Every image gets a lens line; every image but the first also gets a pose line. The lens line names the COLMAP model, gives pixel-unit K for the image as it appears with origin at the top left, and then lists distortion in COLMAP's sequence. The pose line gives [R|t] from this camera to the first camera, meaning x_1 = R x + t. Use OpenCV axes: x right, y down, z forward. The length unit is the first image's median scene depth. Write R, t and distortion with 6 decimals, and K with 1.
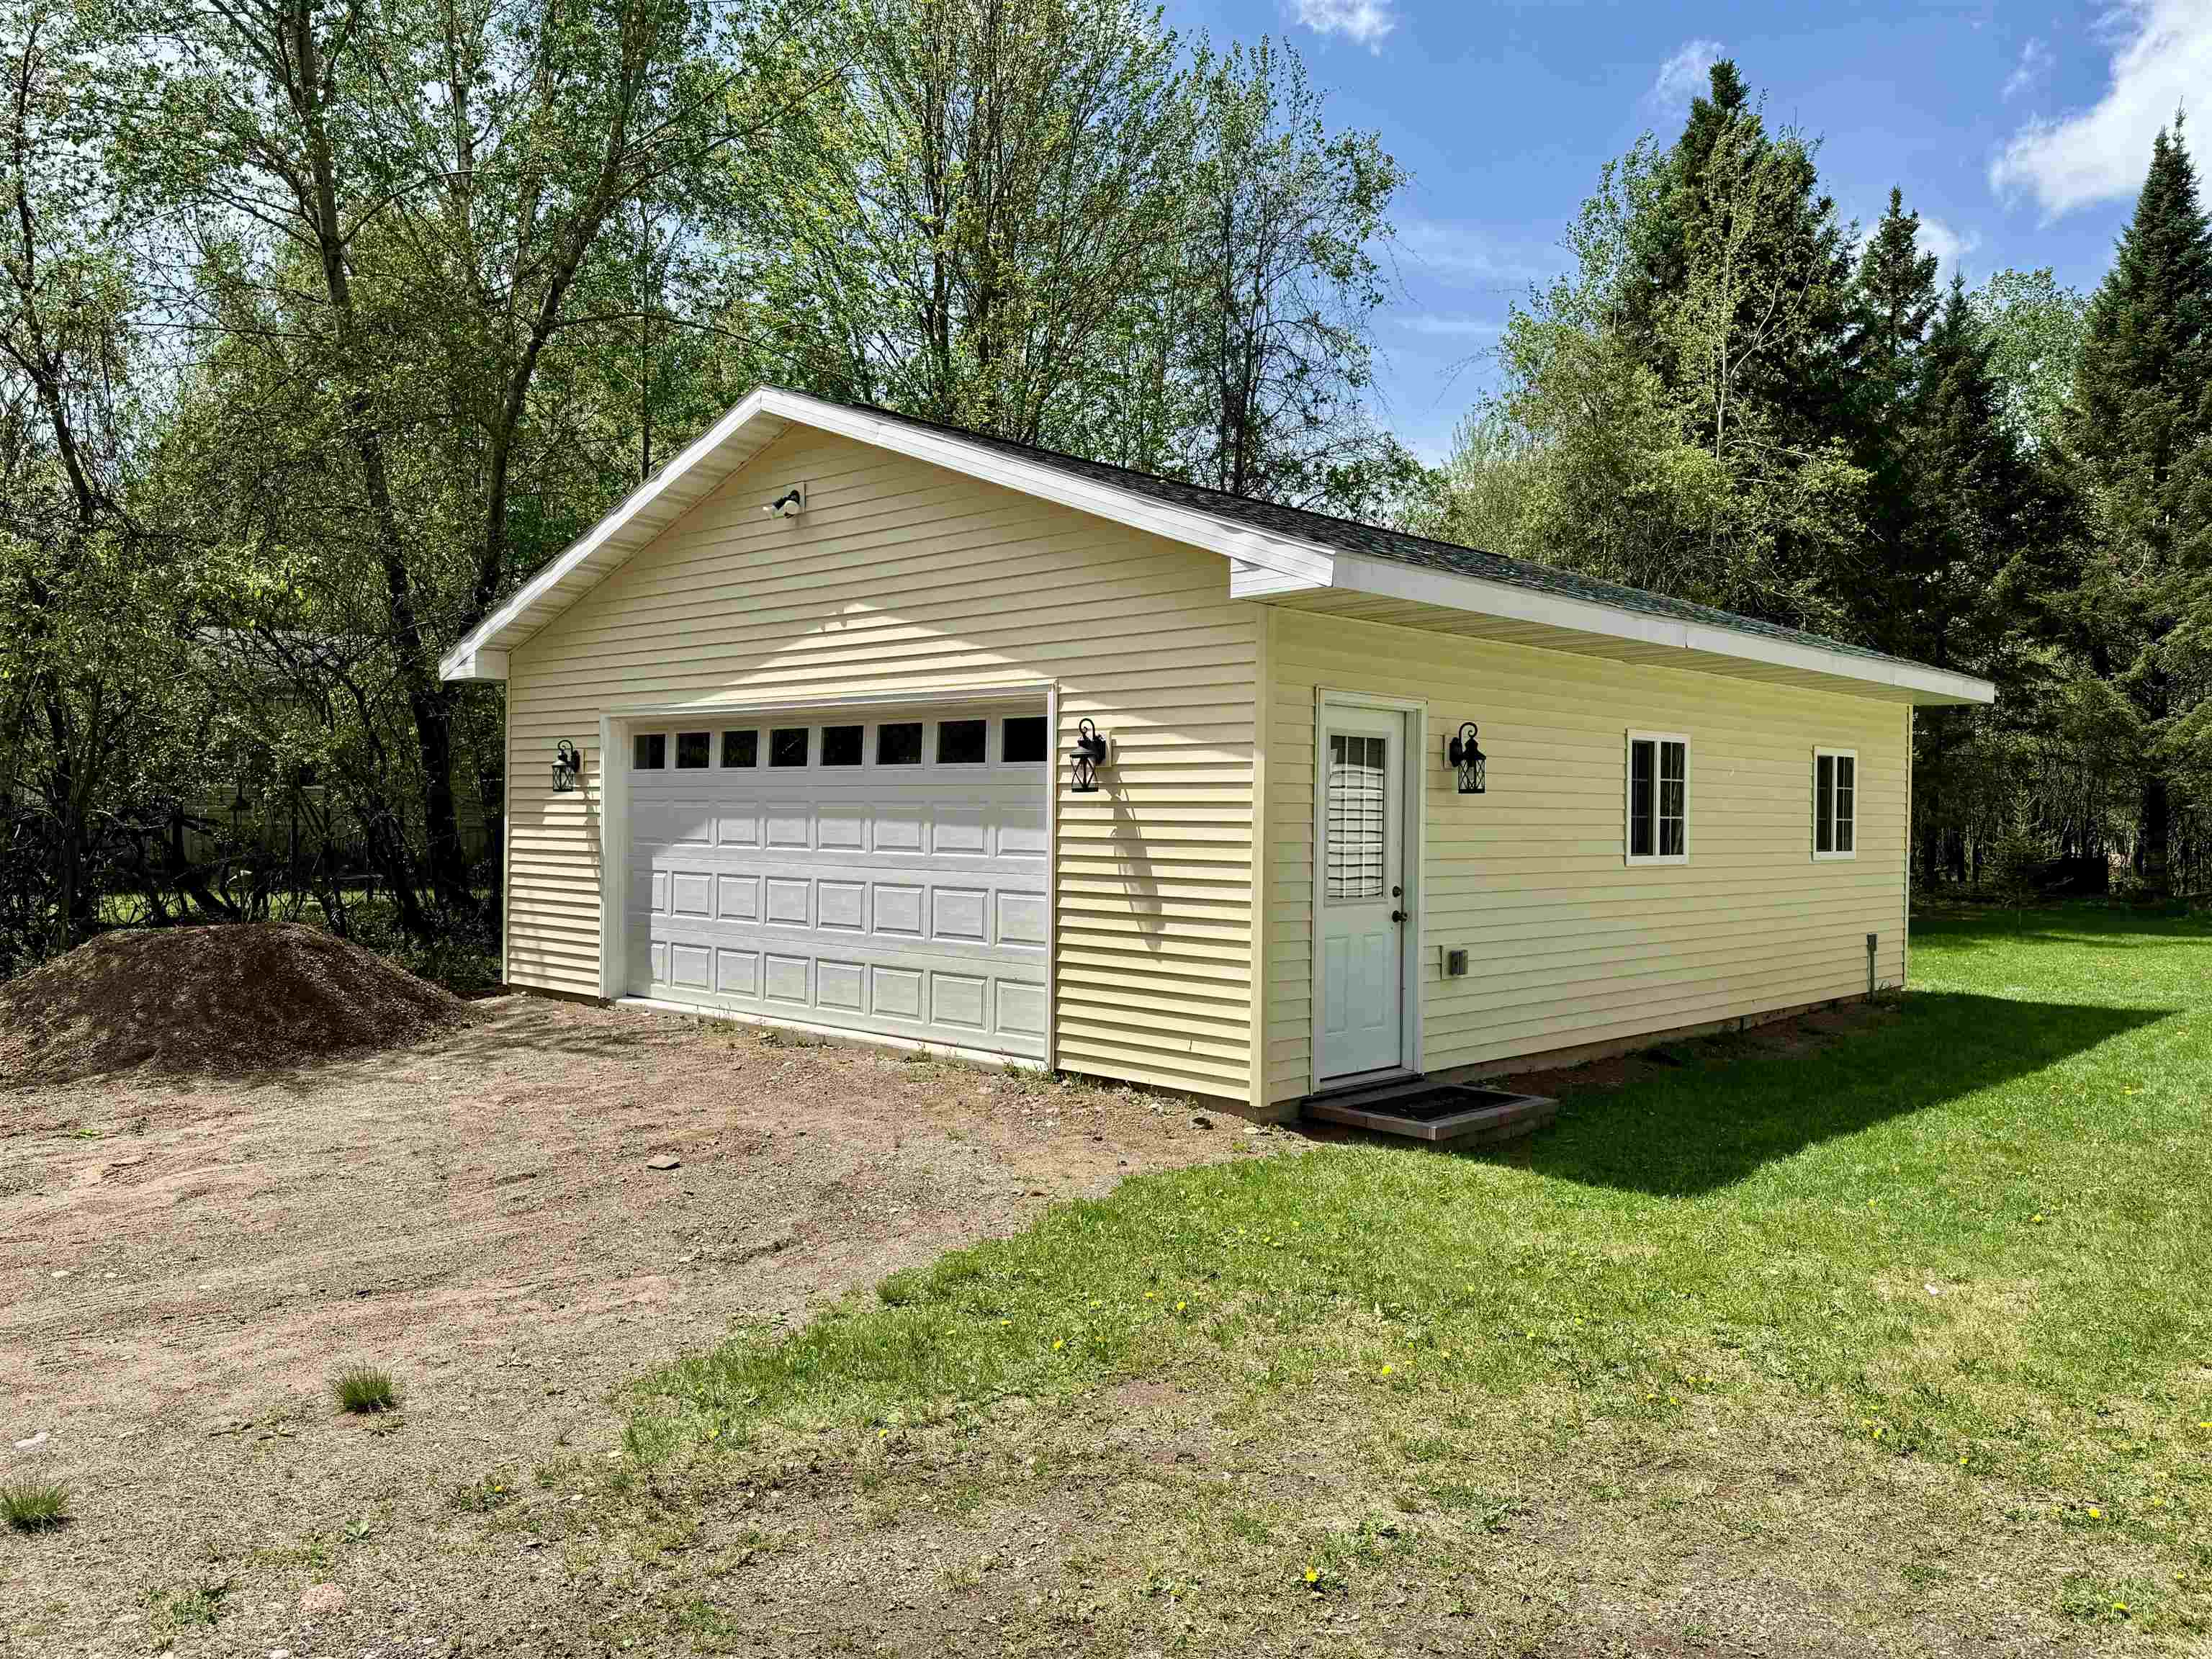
lens RADIAL K [[1637.3, 0, 1104.2], [0, 1637.3, 832.4], [0, 0, 1]] dist [0.106948, -0.165339]
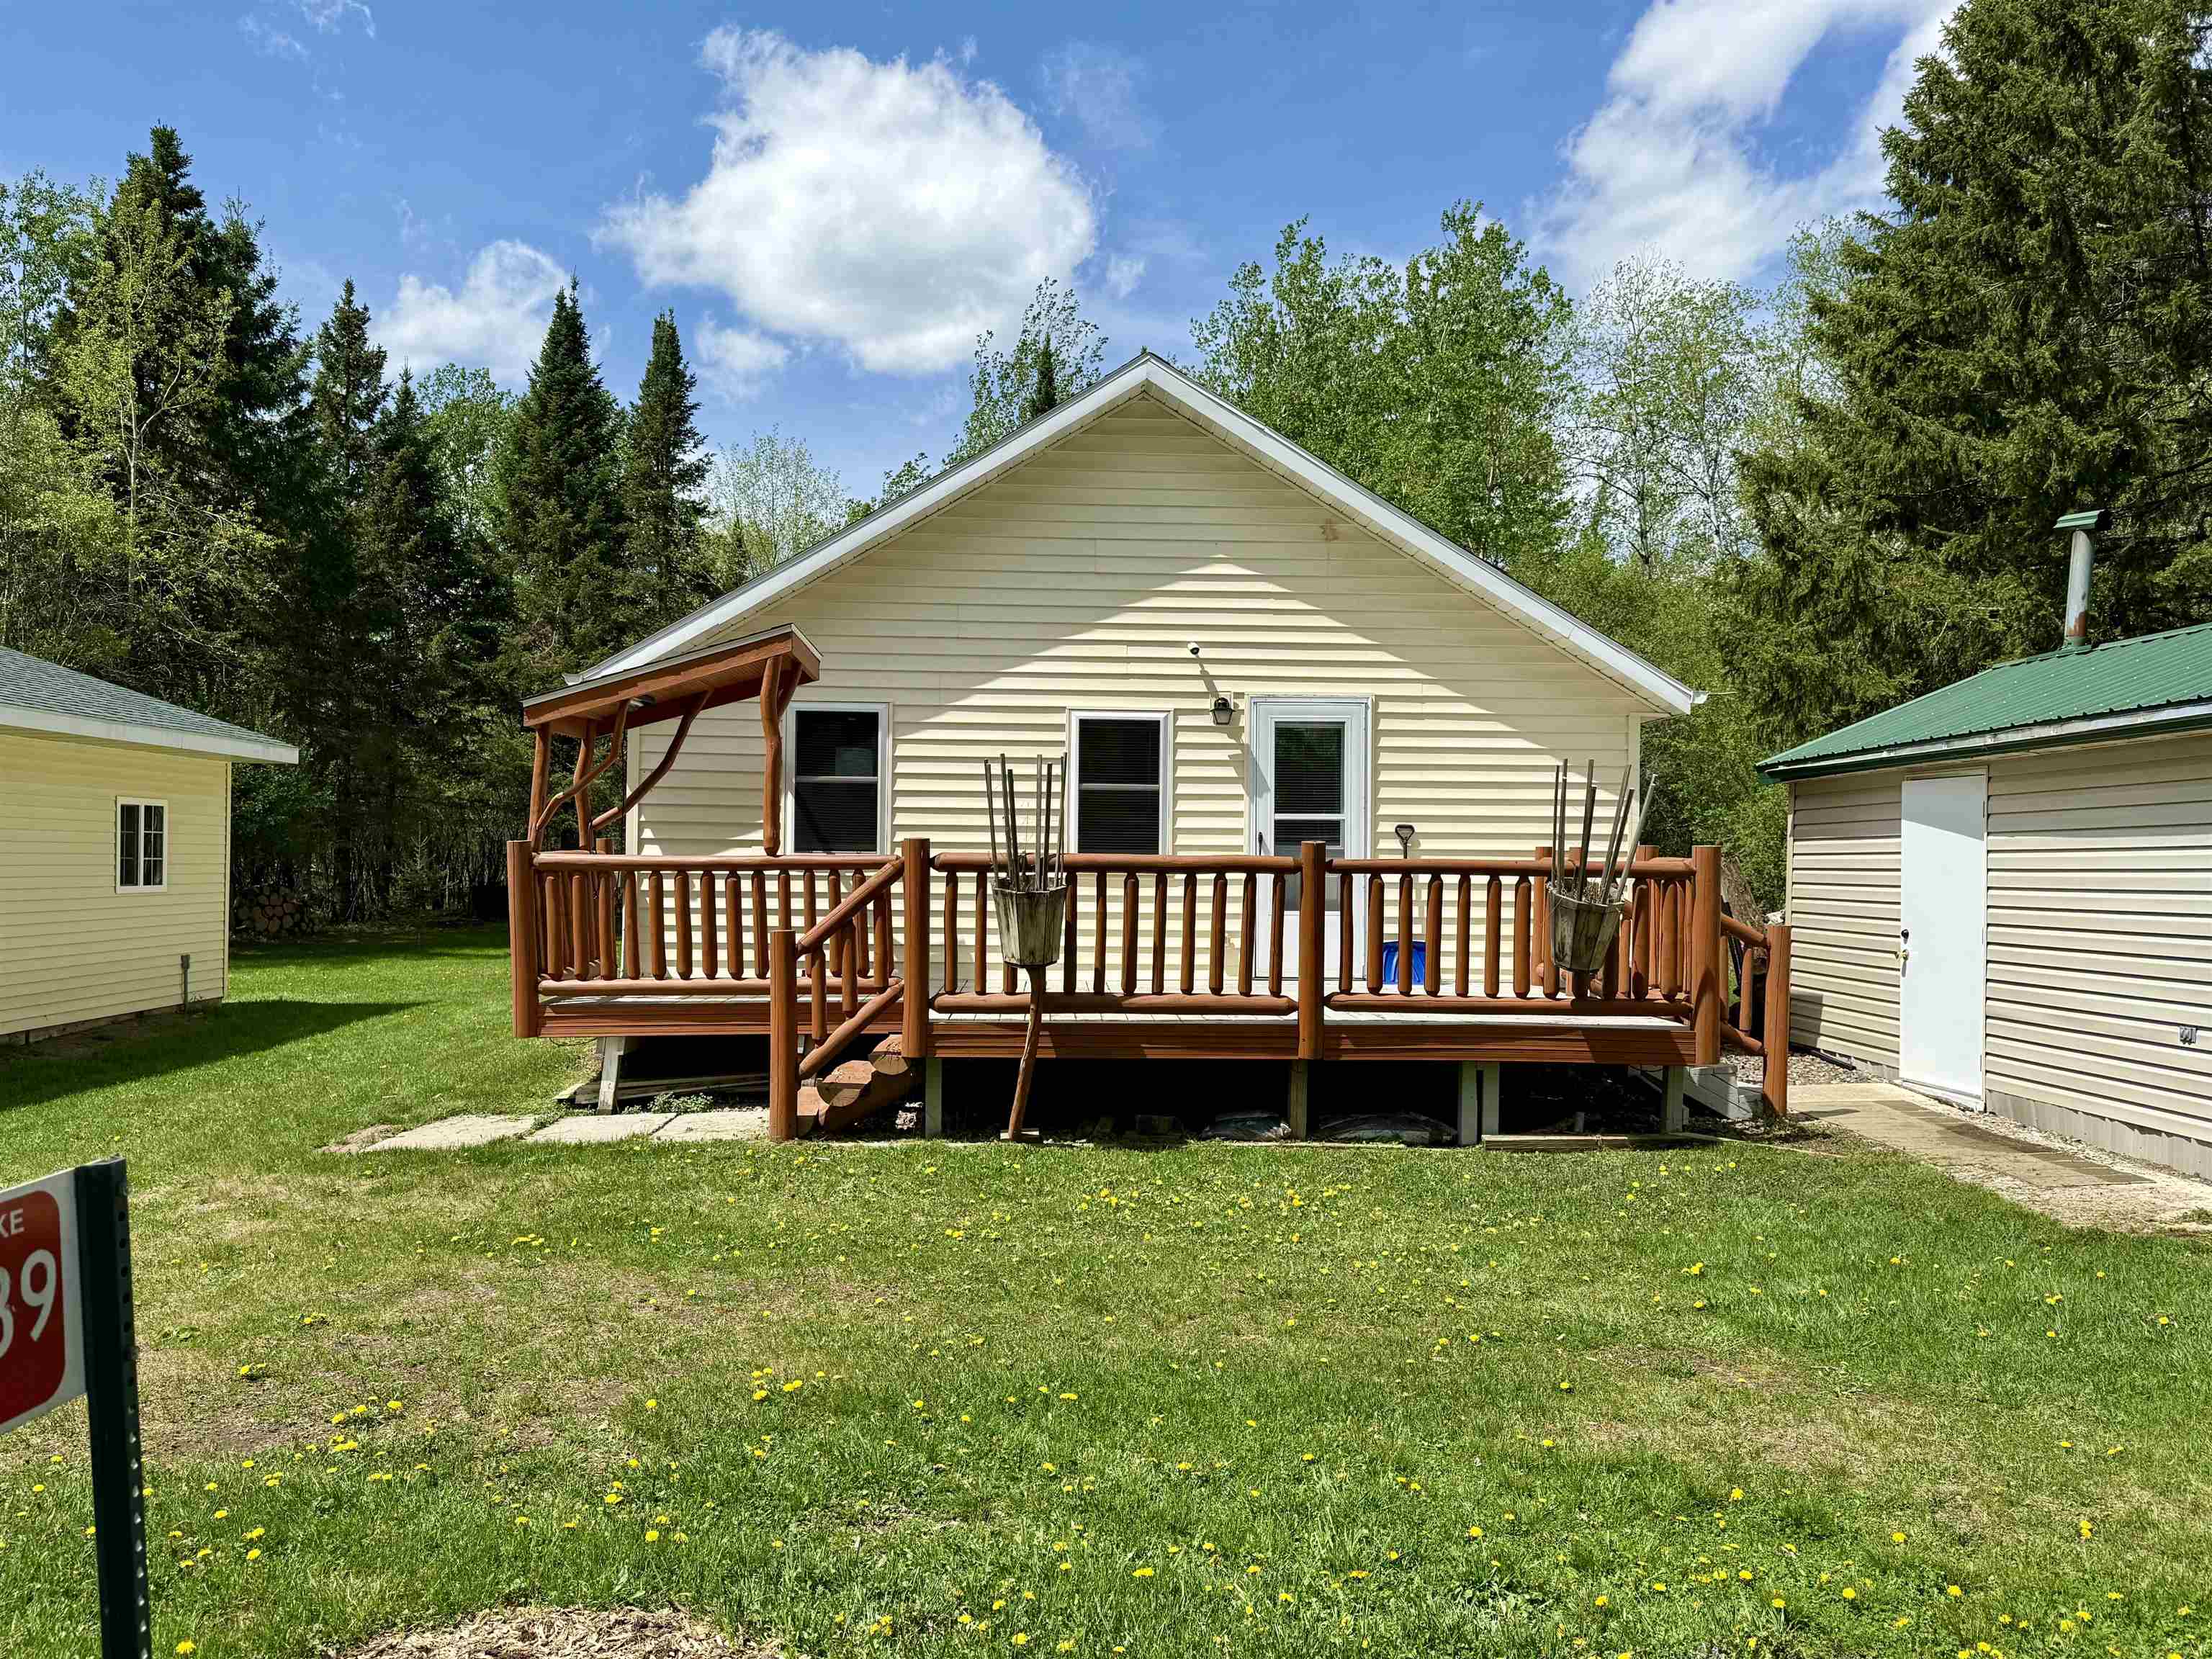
lens RADIAL K [[1677.4, 0, 1059.2], [0, 1677.4, 862.0], [0, 0, 1]] dist [0.035225, -0.041511]
pose [[0.714028, 0.008334, 0.700068, 0.034323], [-0.009531, 0.999952, -0.002183, -0.003756], [-0.700052, -0.005114, 0.714073, -0.144116]]
